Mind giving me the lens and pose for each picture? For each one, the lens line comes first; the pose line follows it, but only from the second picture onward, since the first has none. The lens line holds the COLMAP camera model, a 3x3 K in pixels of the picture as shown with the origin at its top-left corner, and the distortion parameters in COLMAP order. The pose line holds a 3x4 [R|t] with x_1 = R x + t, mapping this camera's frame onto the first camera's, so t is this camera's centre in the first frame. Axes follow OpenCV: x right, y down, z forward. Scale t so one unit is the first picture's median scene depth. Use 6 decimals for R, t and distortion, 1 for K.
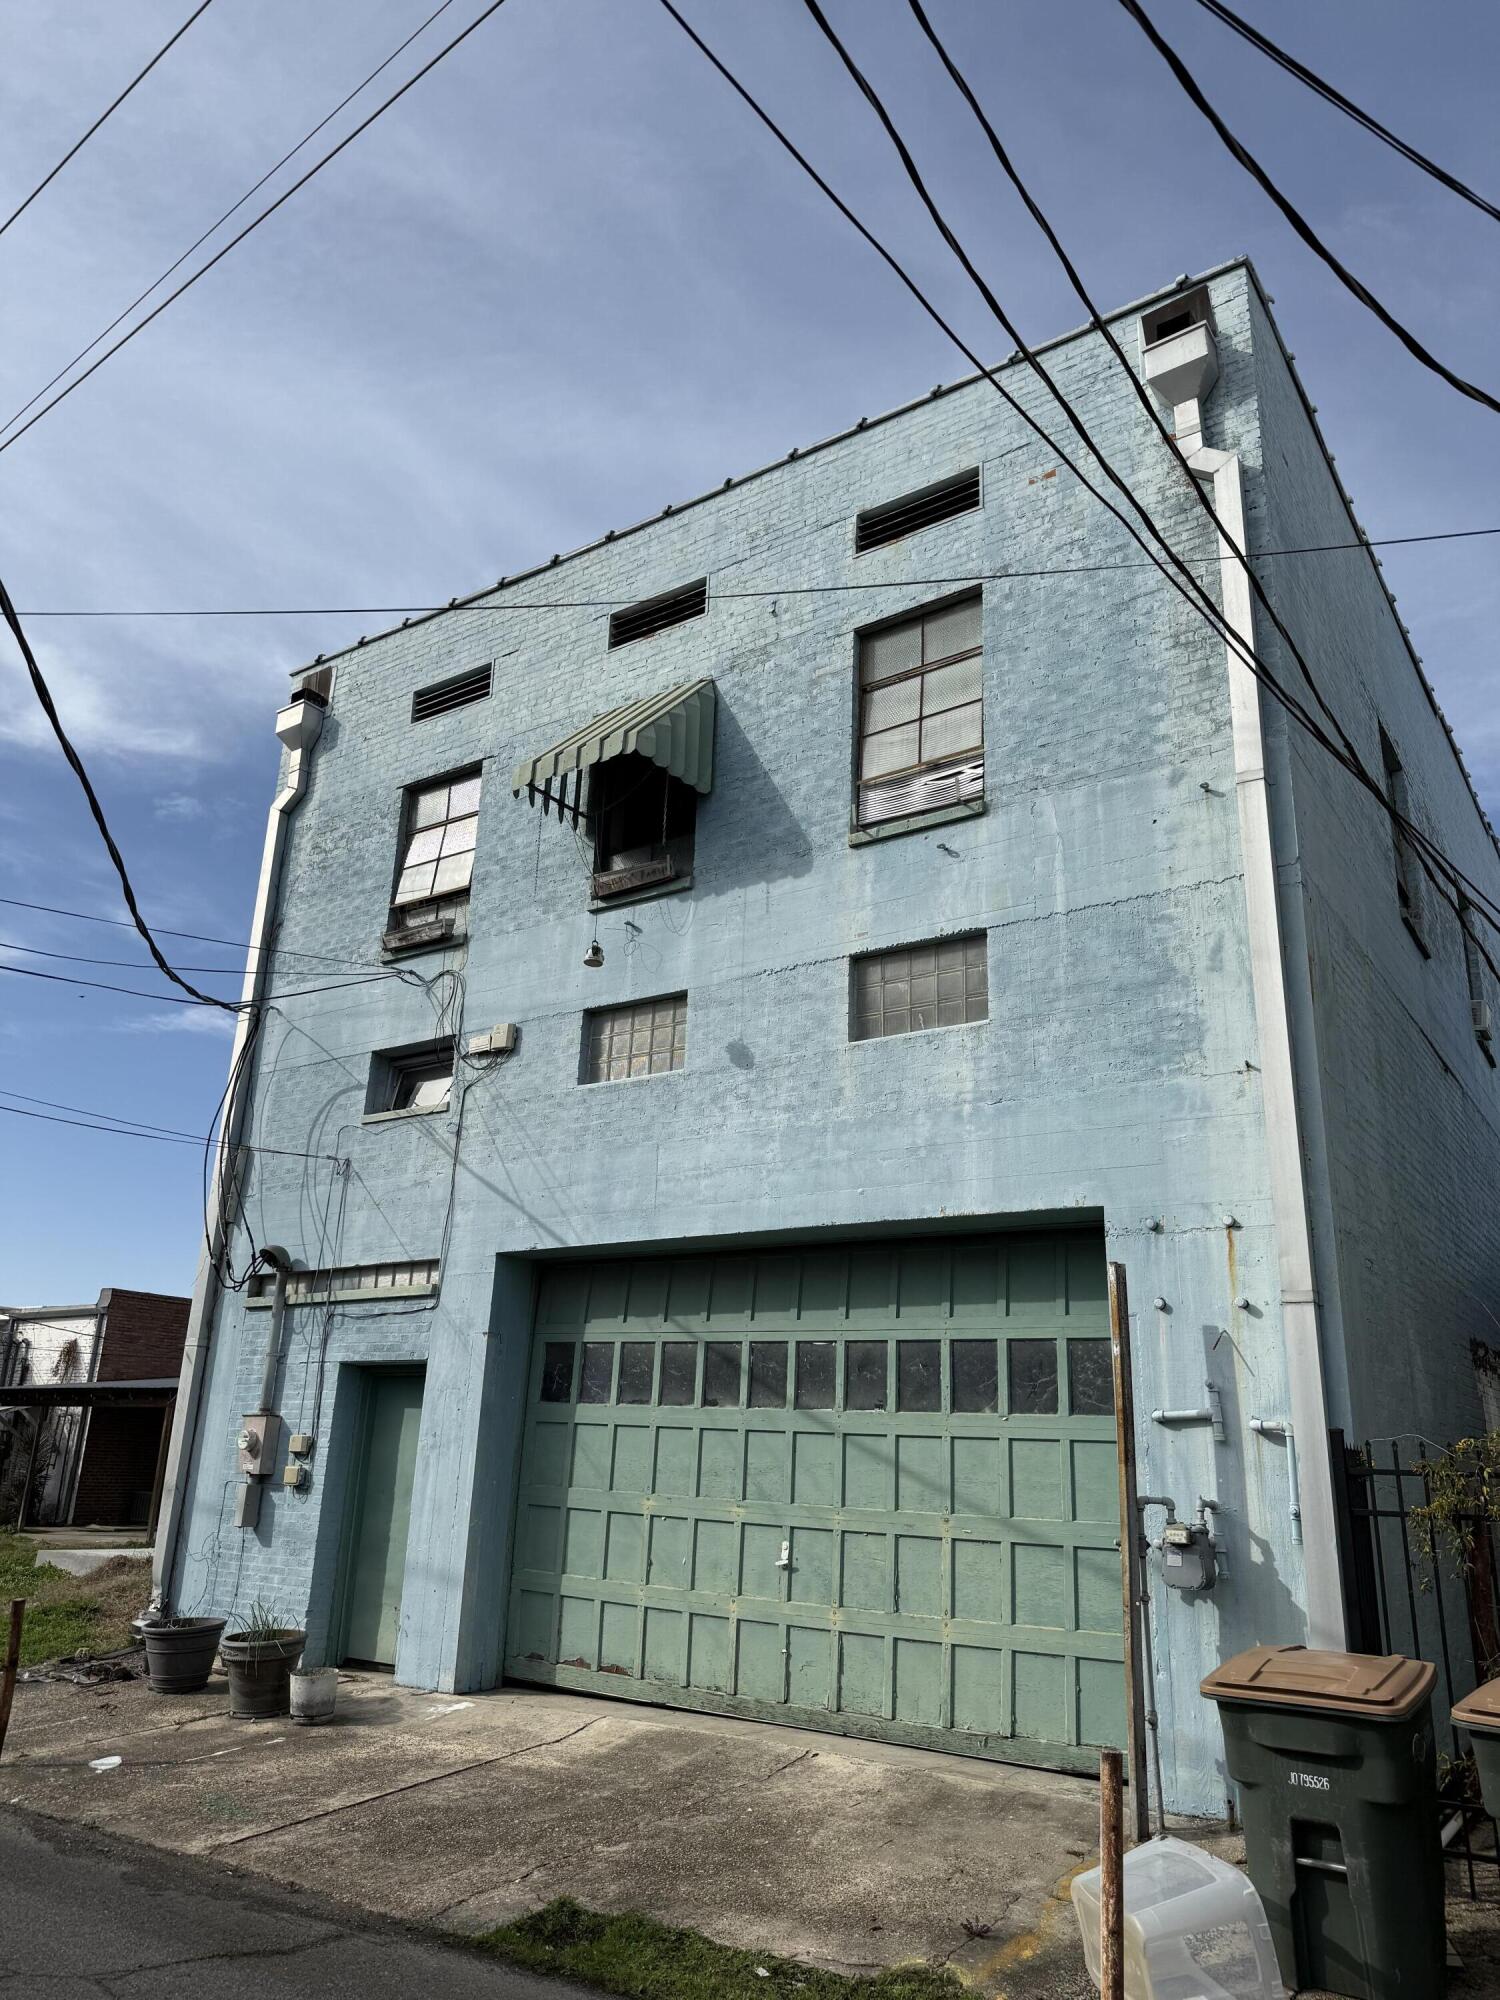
lens RADIAL K [[1383.7, 0, 728.3], [0, 1383.7, 1005.1], [0, 0, 1]] dist [0.050176, -0.059636]
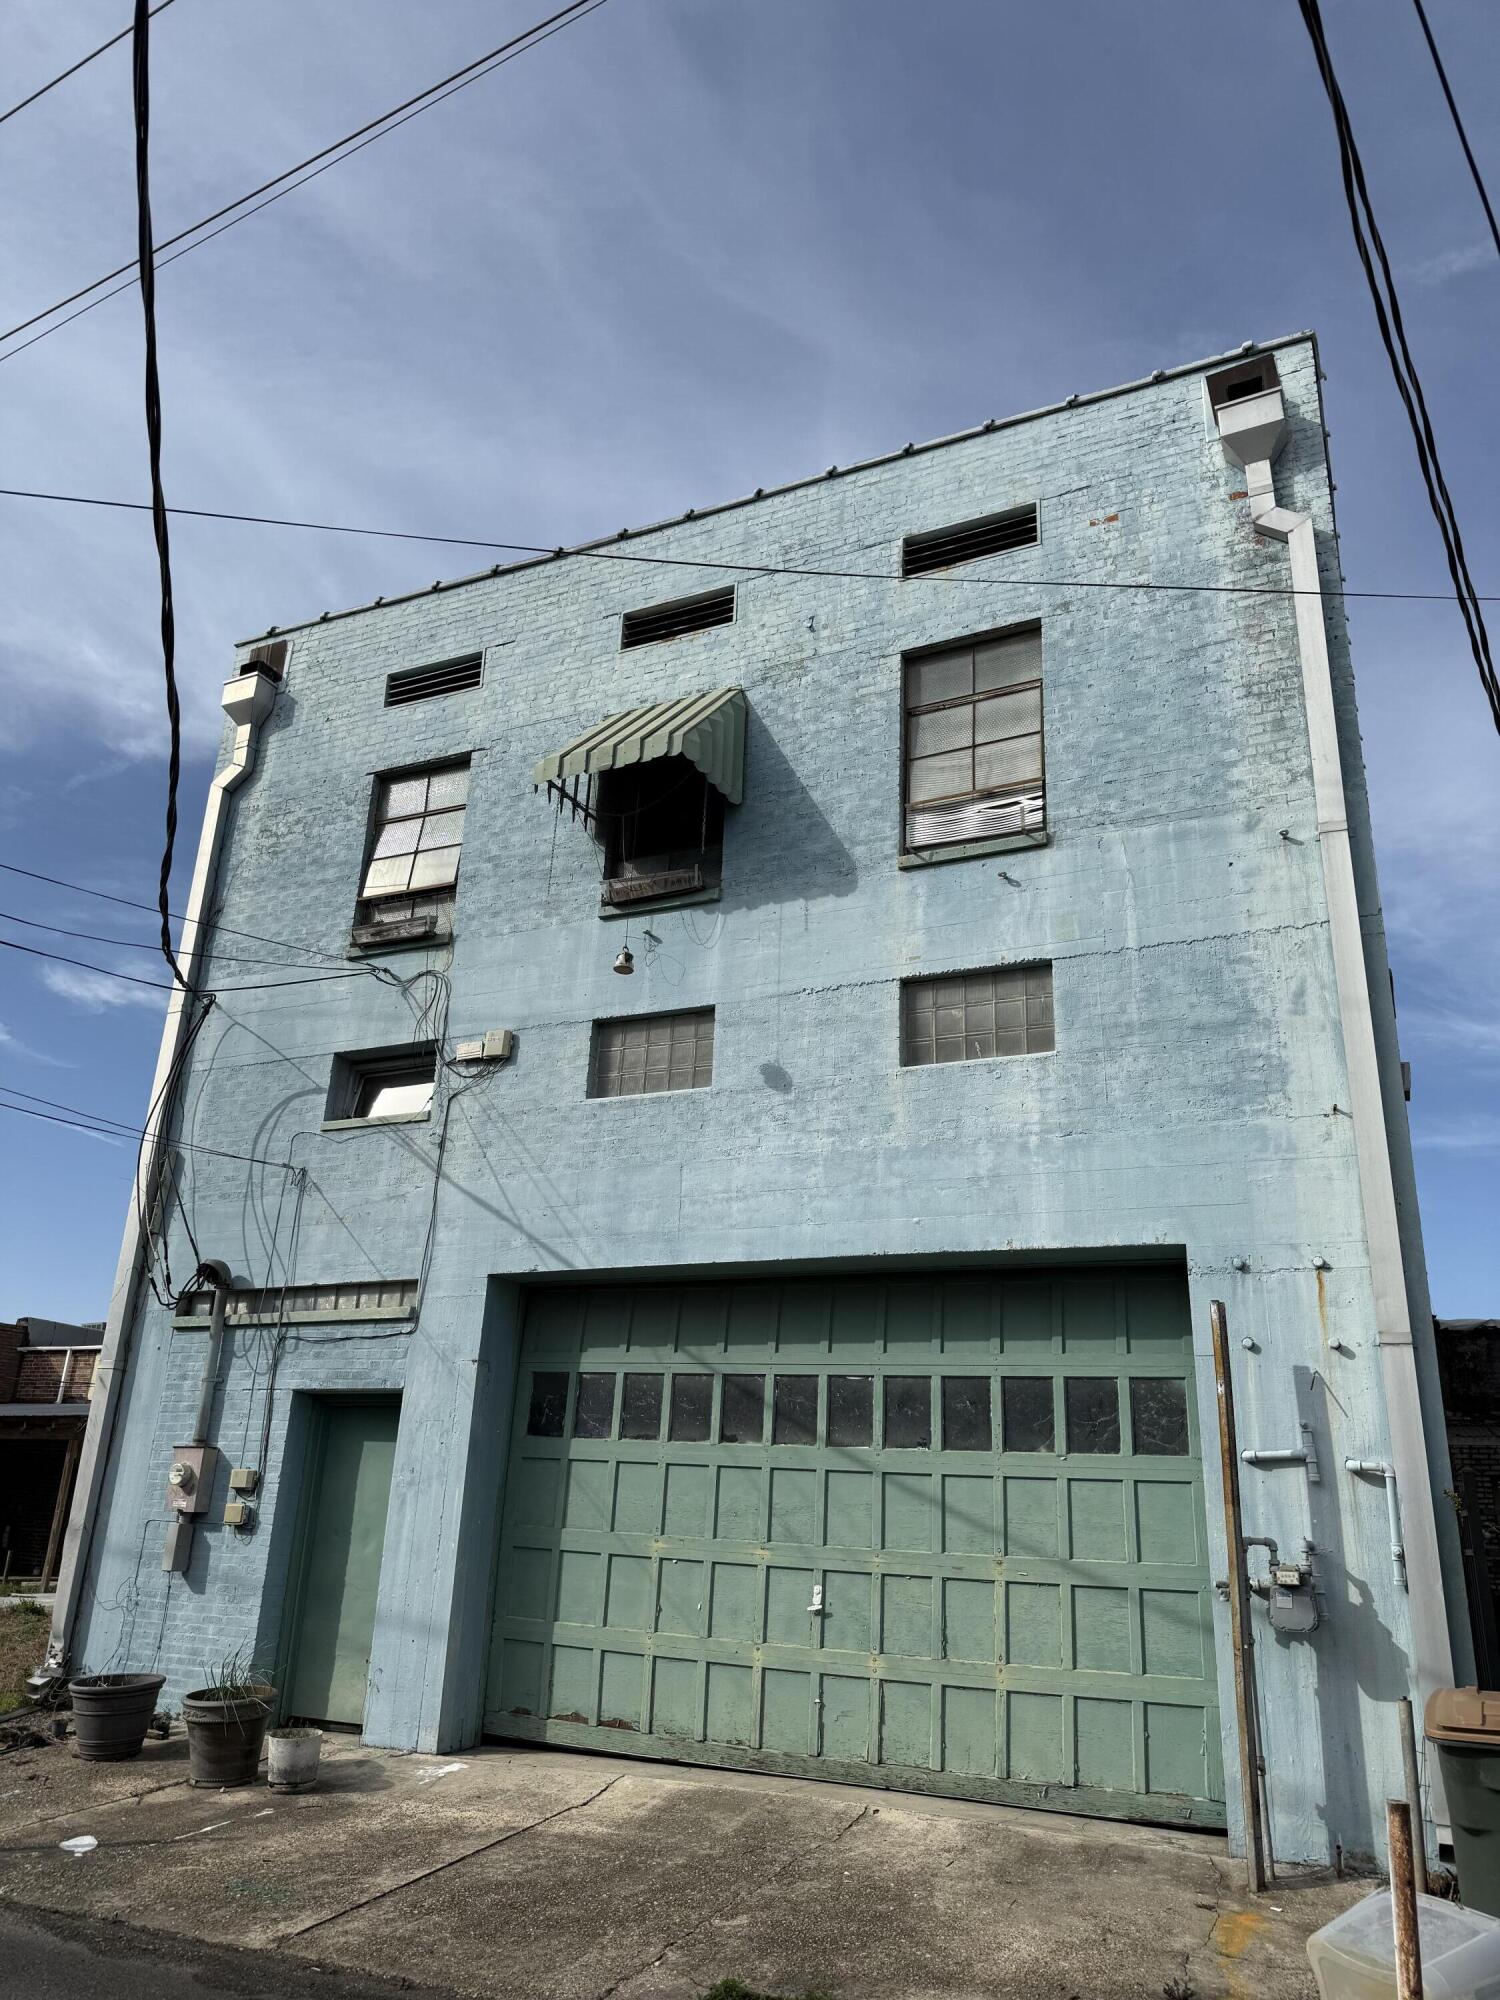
lens RADIAL K [[1383.7, 0, 768.4], [0, 1383.7, 1007.3], [0, 0, 1]] dist [0.050176, -0.059636]
pose [[0.985543, 0.060750, 0.158159, -0.157453], [-0.056788, 0.997952, -0.029458, 0.018115], [-0.159625, 0.020051, 0.986974, 0.049485]]
